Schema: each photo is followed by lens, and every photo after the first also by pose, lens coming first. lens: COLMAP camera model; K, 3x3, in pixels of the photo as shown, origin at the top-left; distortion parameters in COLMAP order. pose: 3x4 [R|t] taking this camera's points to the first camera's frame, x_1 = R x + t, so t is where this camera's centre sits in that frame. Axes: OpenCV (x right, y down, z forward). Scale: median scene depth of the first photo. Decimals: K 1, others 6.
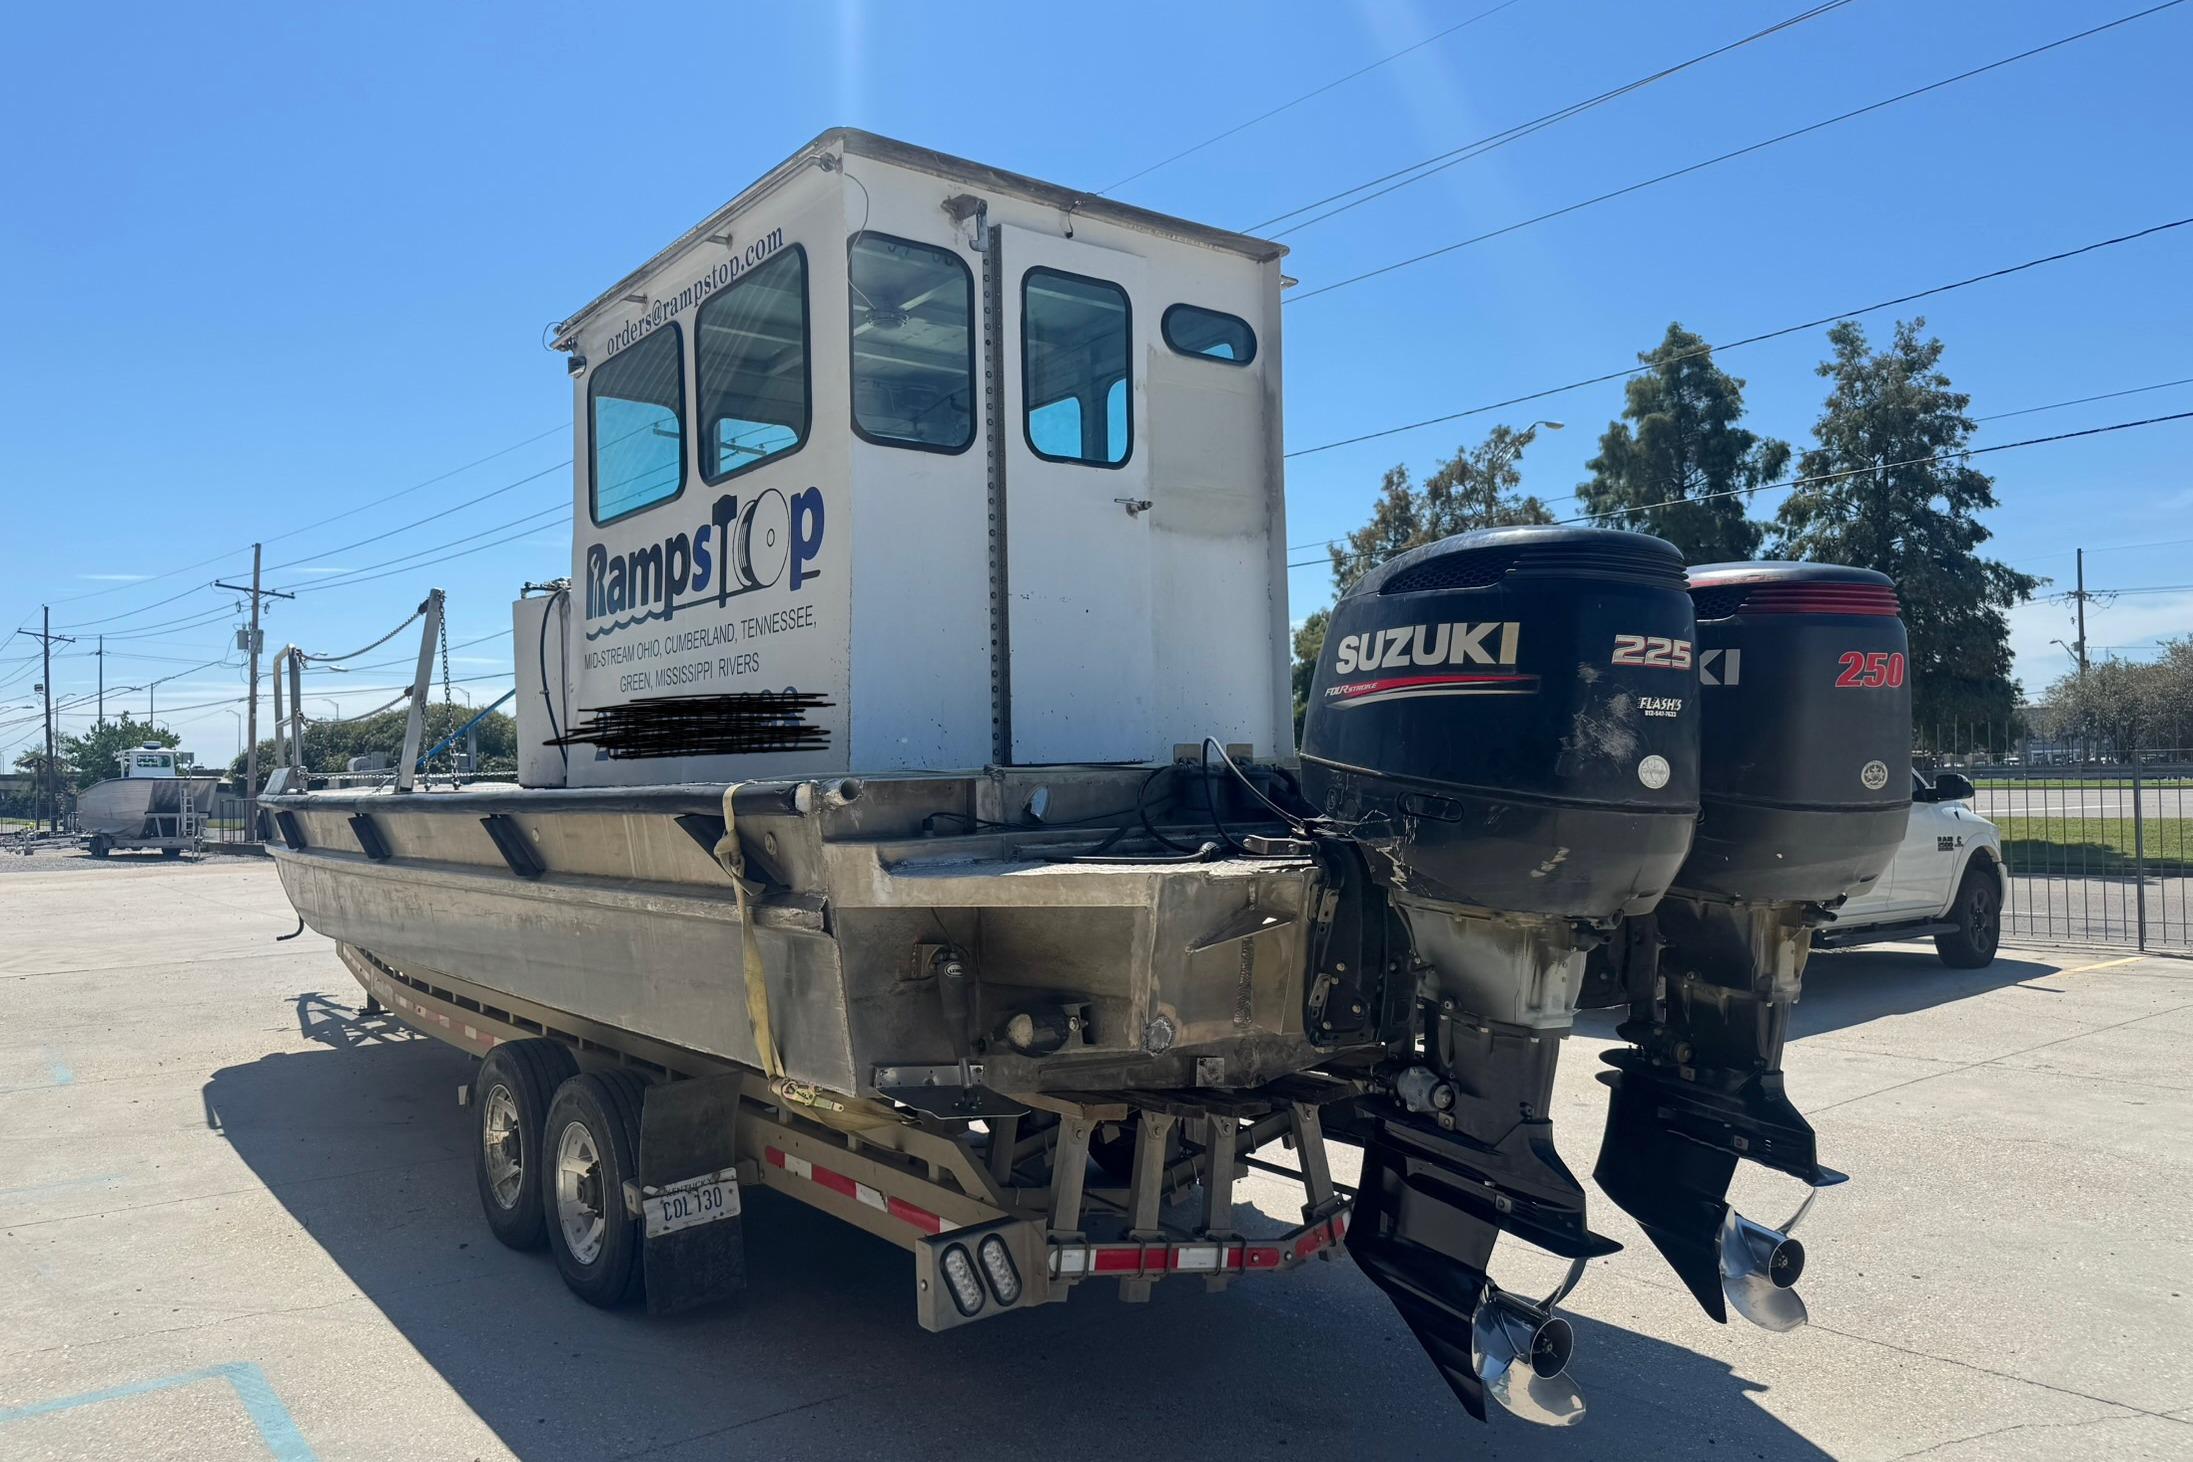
lens RADIAL K [[1618.8, 0, 1108.2], [0, 1618.8, 754.6], [0, 0, 1]] dist [0.048206, -0.037965]
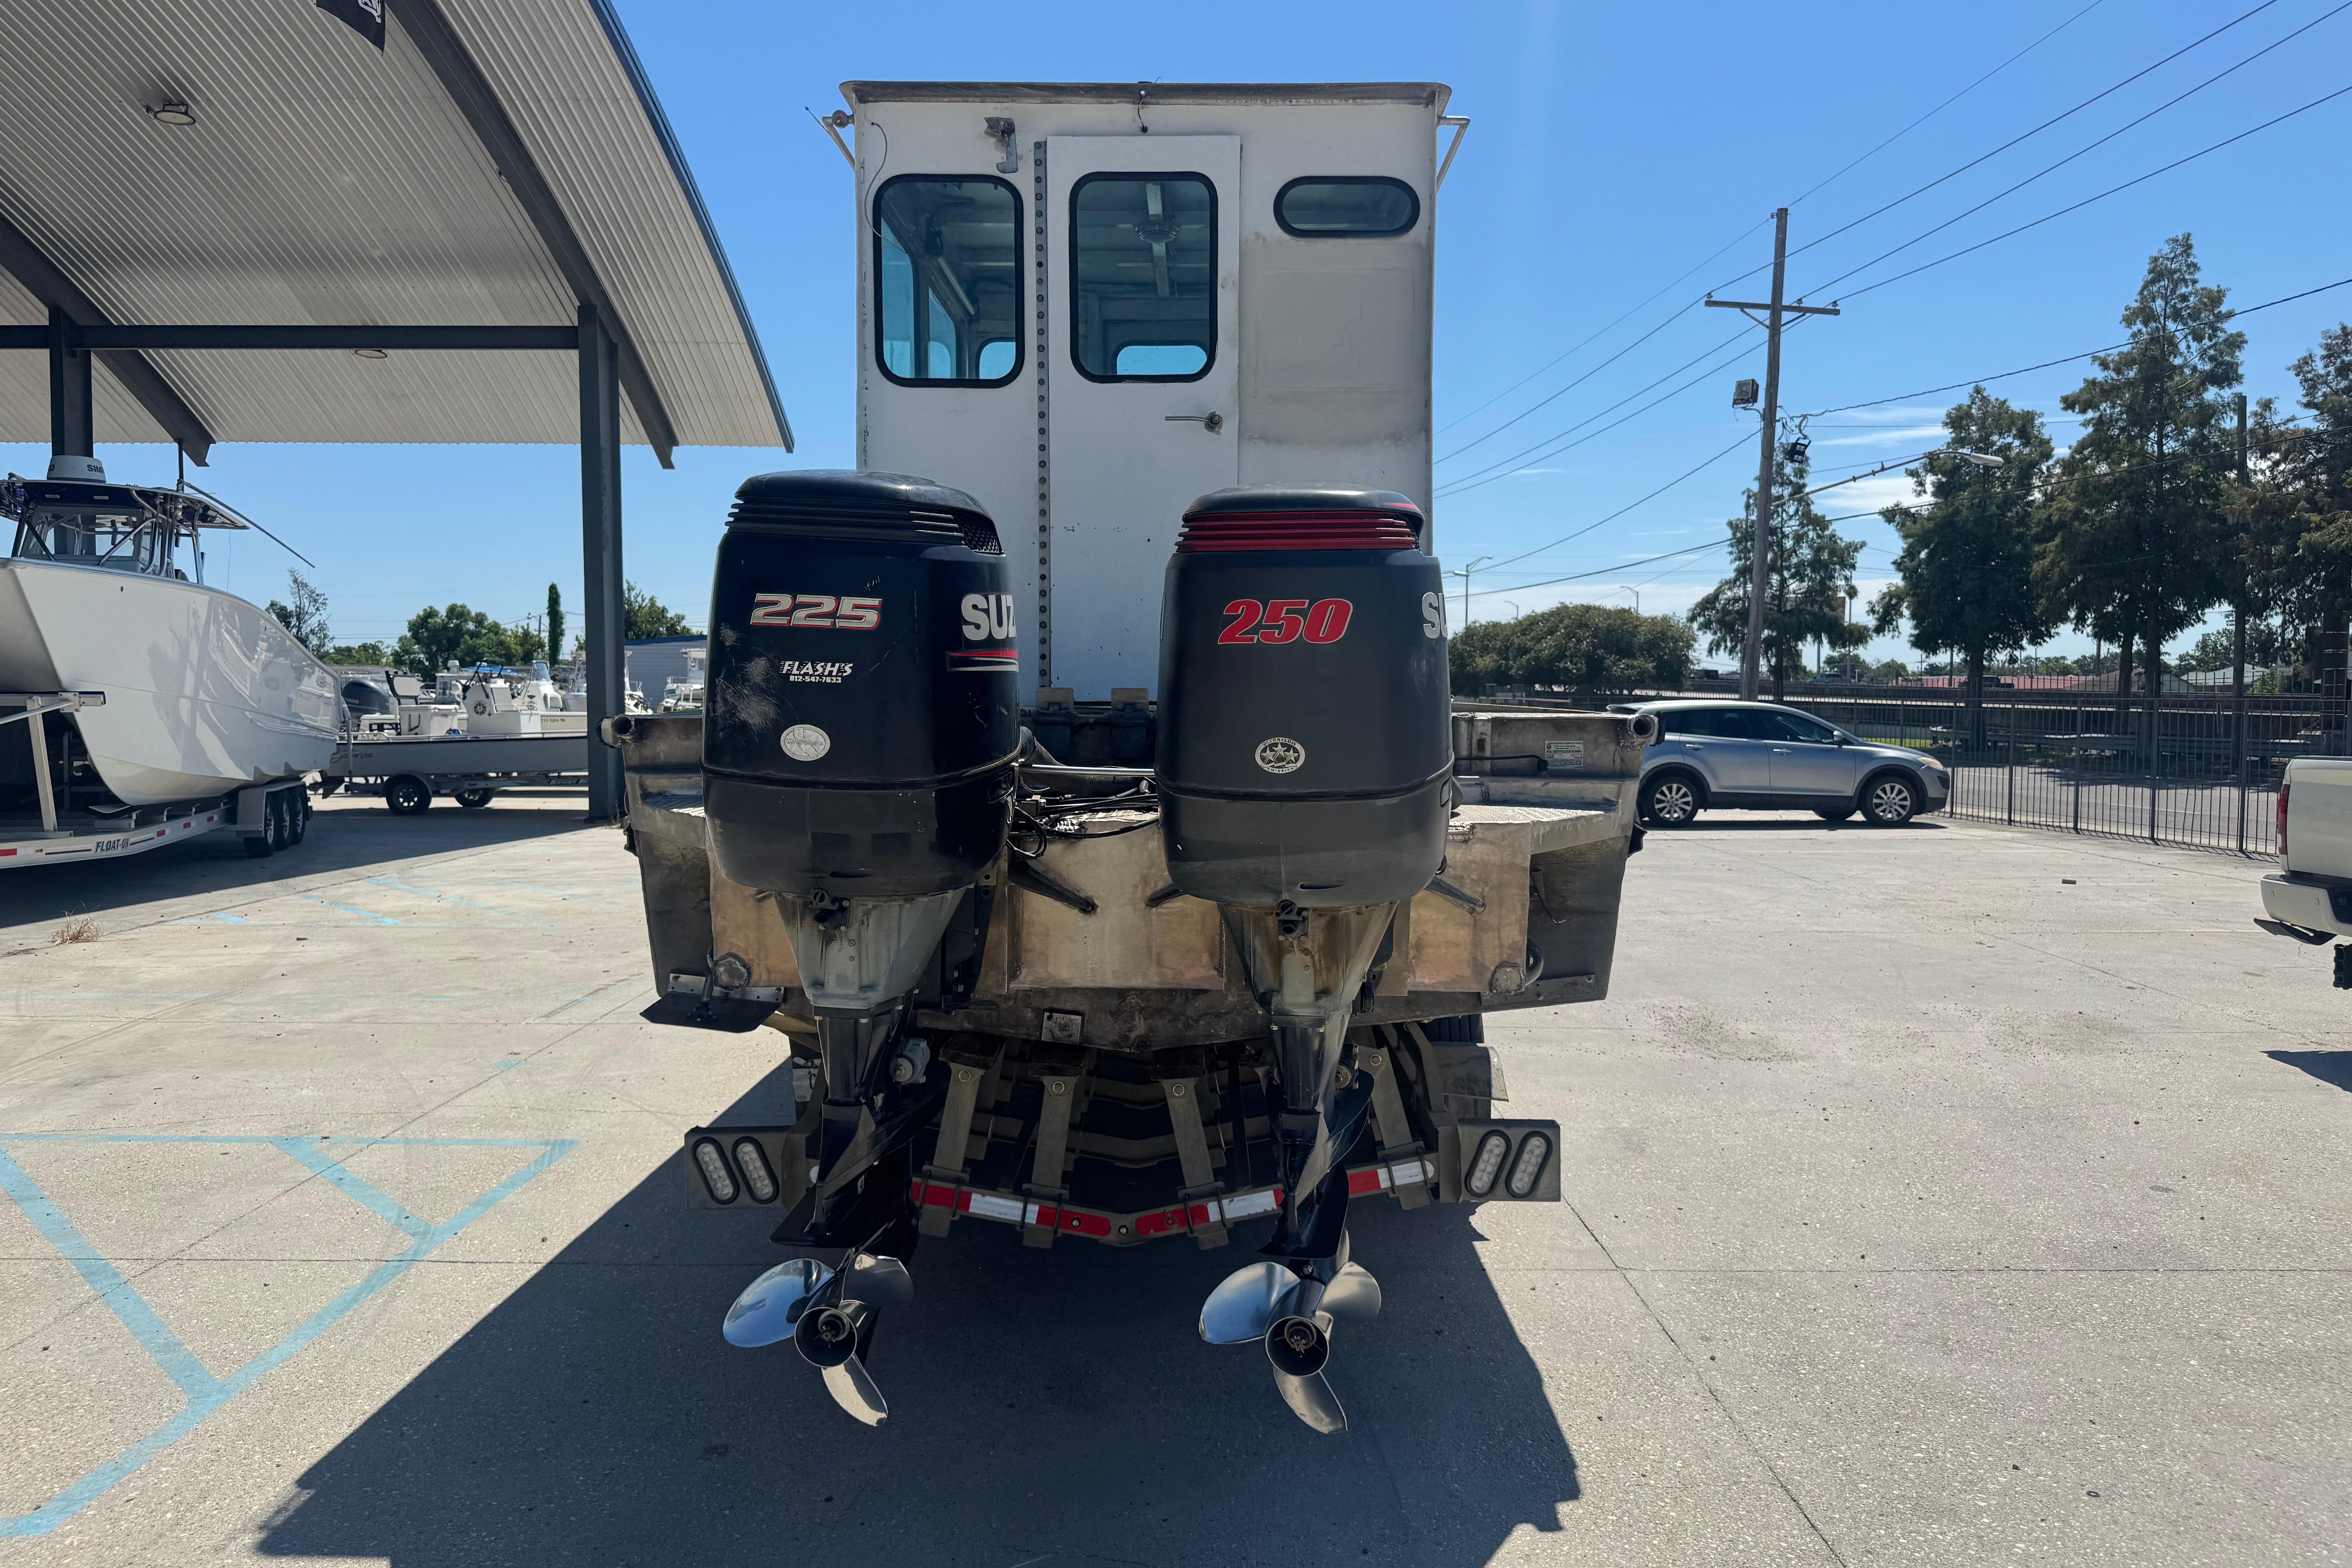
lens RADIAL K [[1736.1, 0, 1136.8], [0, 1736.1, 799.5], [0, 0, 1]] dist [0.048206, -0.037965]
pose [[0.773901, 0.063484, -0.630117, 0.757931], [-0.011138, 0.996174, 0.086683, -0.030643], [0.633209, -0.060066, 0.771647, 0.246495]]
